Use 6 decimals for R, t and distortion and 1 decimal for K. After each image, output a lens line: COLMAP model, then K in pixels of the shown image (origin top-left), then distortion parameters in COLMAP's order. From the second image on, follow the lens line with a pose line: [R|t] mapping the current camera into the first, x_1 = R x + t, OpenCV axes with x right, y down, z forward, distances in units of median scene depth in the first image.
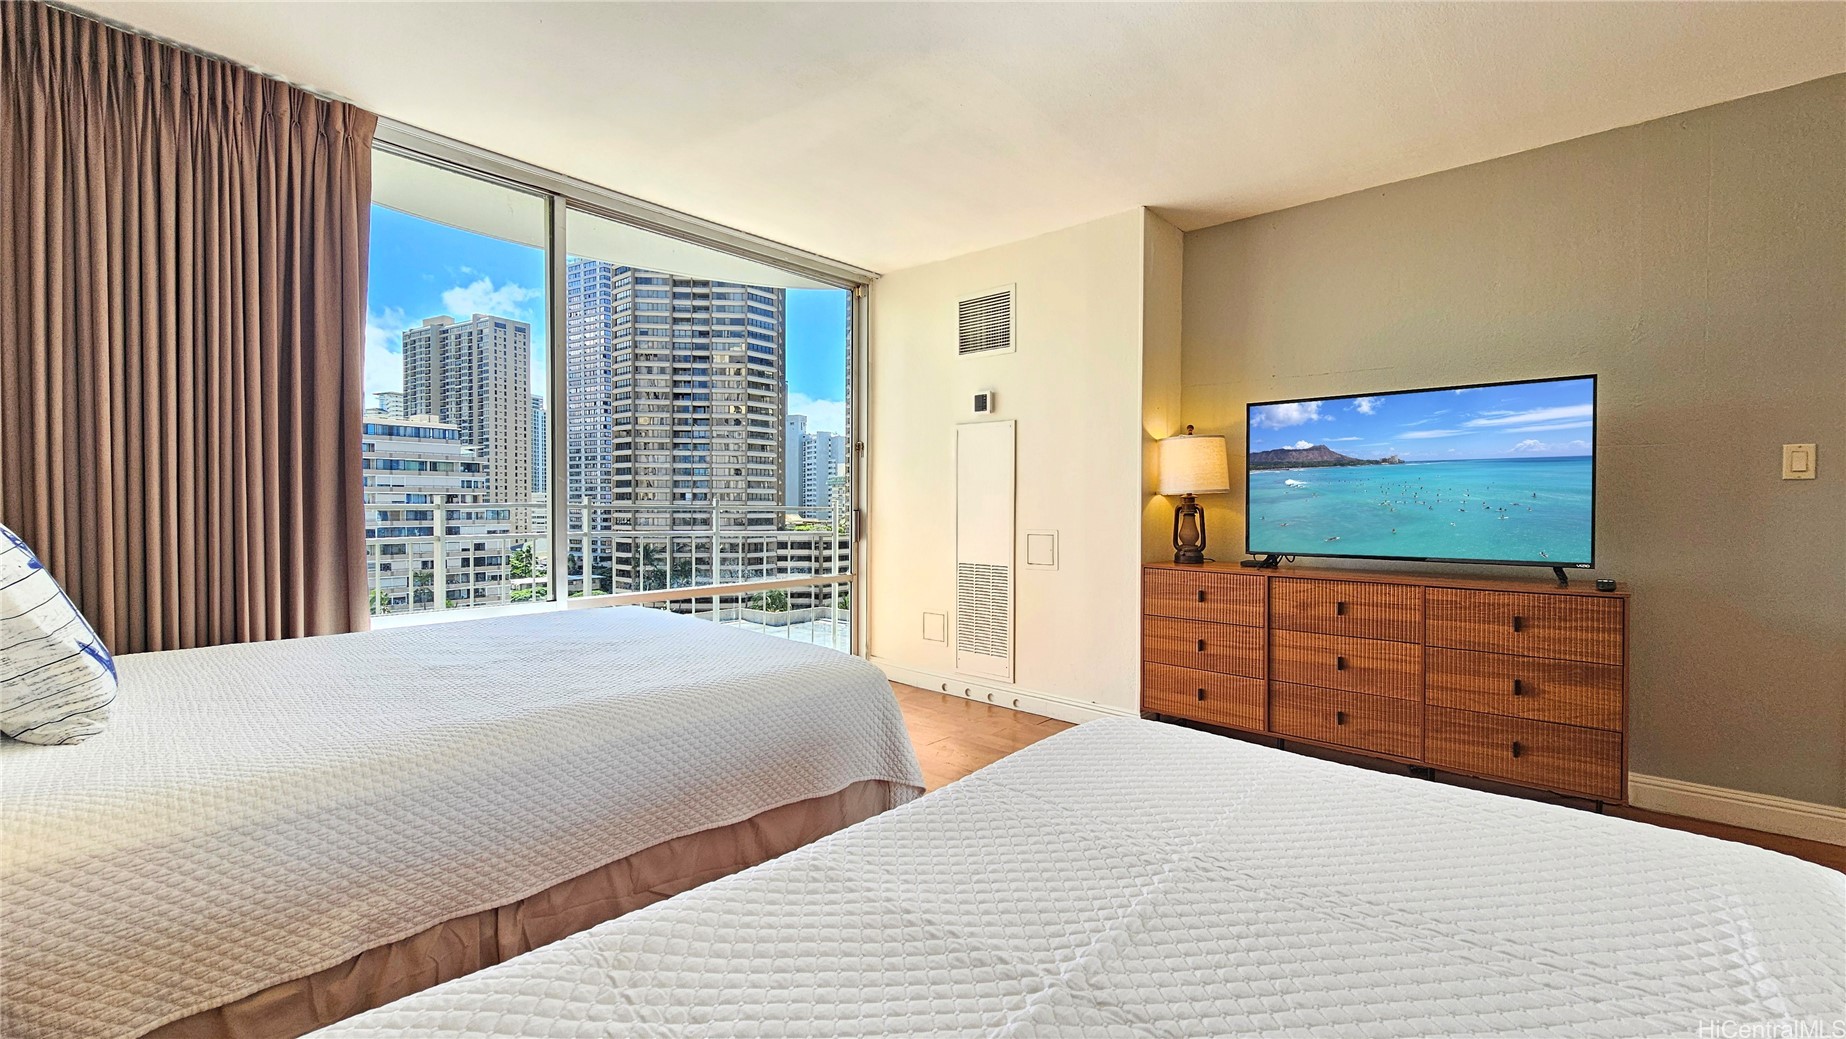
lens RADIAL K [[748.8, 0, 899.0], [0, 748.8, 520.3], [0, 0, 1]] dist [0.003883, -0.001974]
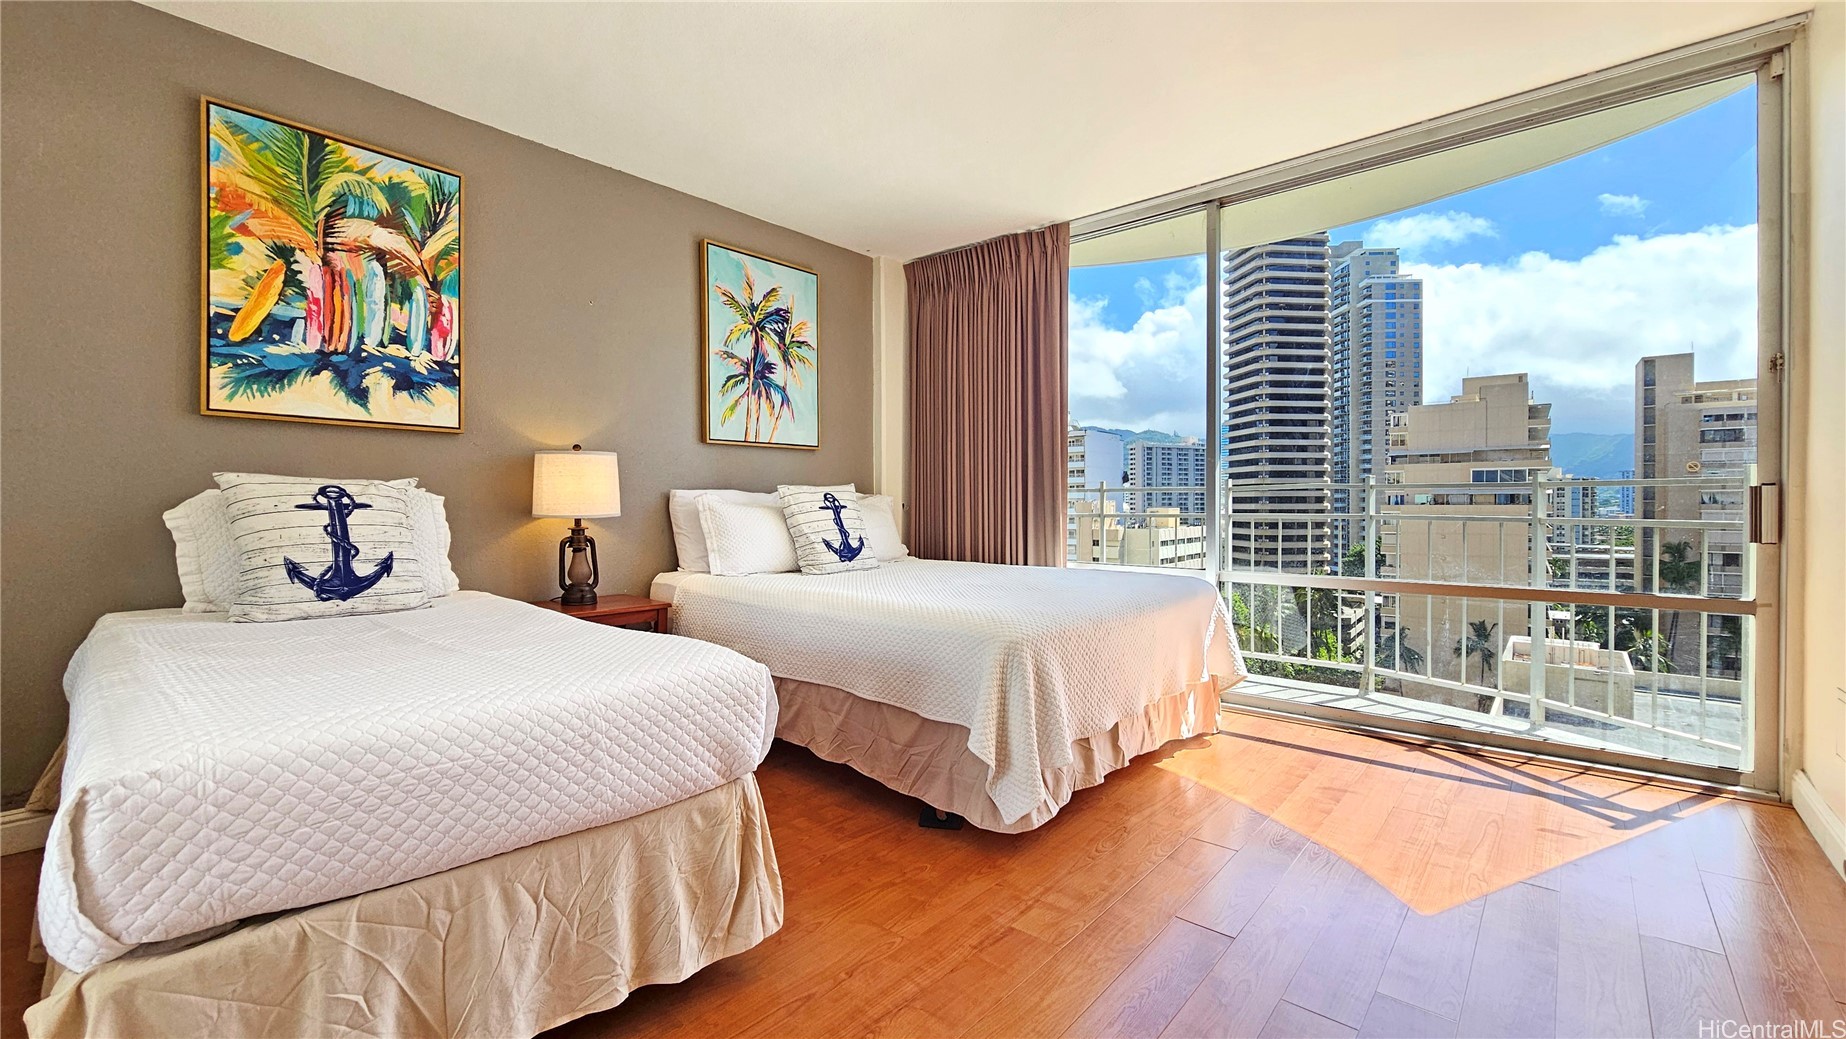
lens RADIAL K [[748.8, 0, 943.4], [0, 748.8, 500.8], [0, 0, 1]] dist [0.003883, -0.001974]
pose [[0.029336, -0.007304, -0.999543, 0.828214], [-0.021048, 0.999747, -0.007923, 0.031602], [0.999348, 0.021270, 0.029175, 0.773798]]
